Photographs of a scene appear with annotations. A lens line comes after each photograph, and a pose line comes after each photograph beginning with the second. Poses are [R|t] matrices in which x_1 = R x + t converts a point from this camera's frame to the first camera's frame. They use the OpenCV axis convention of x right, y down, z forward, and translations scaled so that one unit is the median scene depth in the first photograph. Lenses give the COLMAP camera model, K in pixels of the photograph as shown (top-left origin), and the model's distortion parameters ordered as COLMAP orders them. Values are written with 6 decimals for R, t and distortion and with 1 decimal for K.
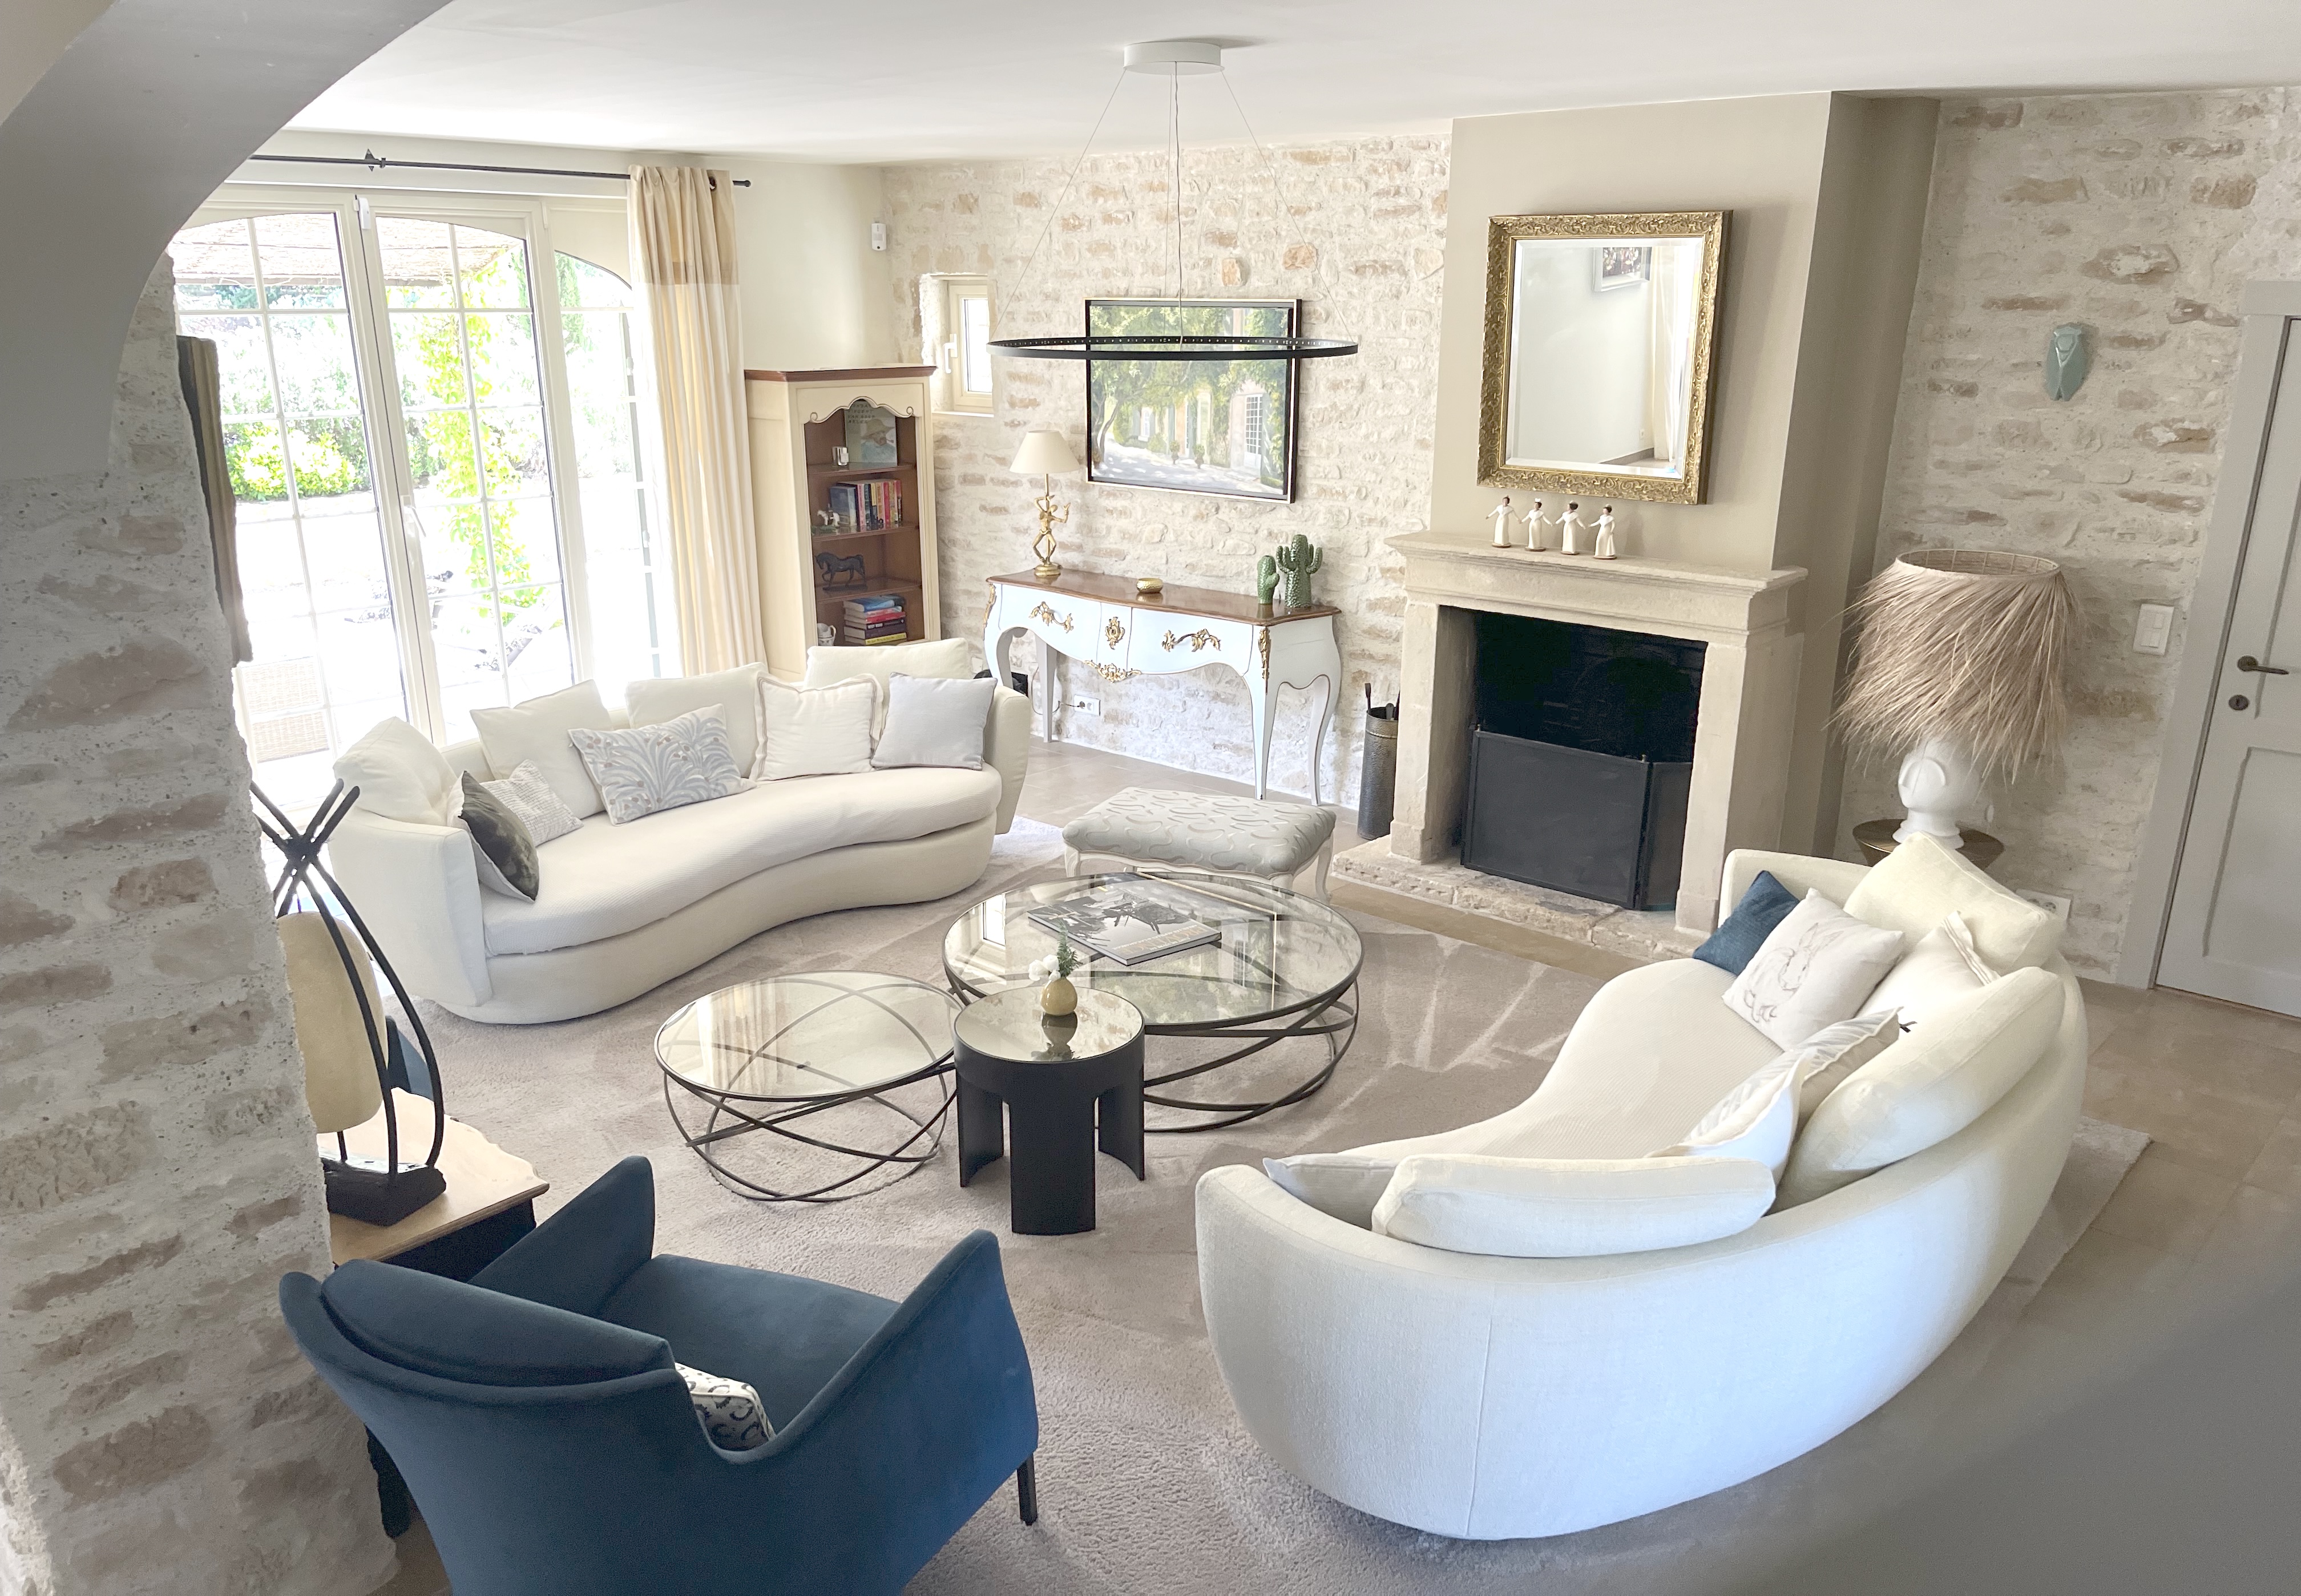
lens RADIAL K [[1732.5, 0, 1137.5], [0, 1732.5, 801.5], [0, 0, 1]] dist [0.010415, -0.018712]
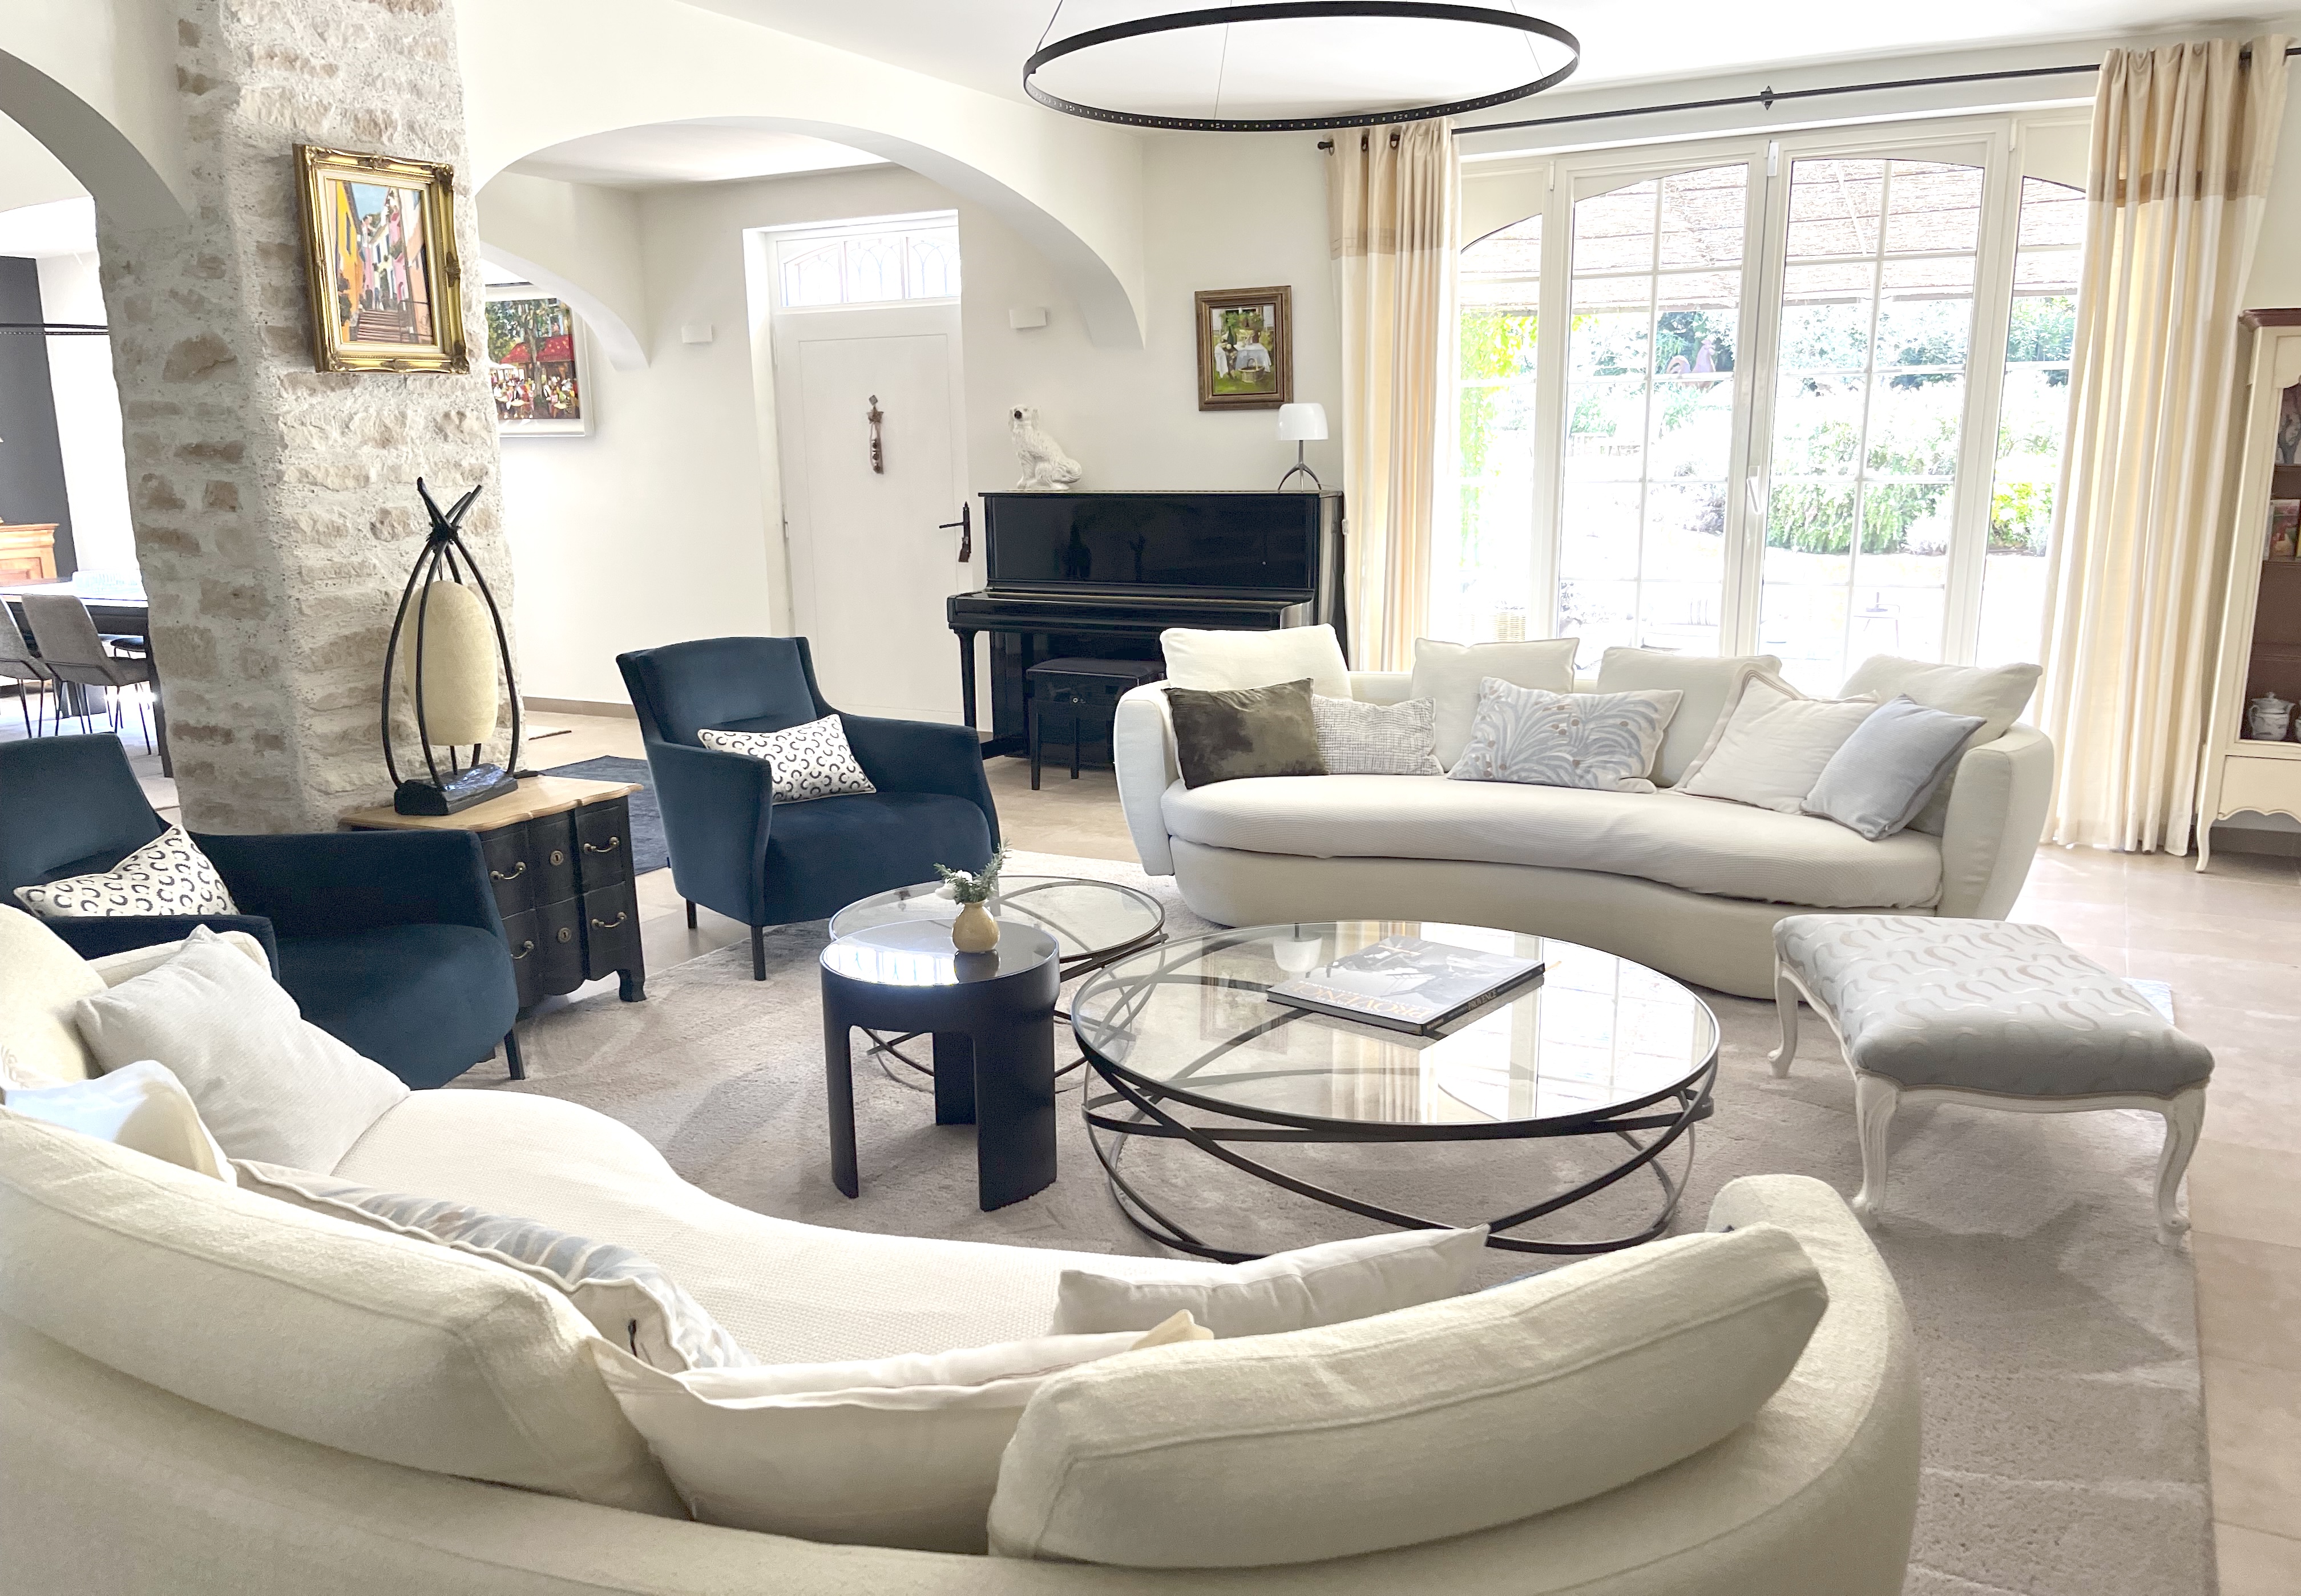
lens RADIAL K [[1732.5, 0, 1140.0], [0, 1732.5, 806.3], [0, 0, 1]] dist [0.010415, -0.018712]
pose [[0.243505, 0.197822, -0.949511, 1.192488], [-0.266035, 0.955055, 0.130752, -0.110269], [0.932701, 0.220764, 0.285188, 1.390748]]
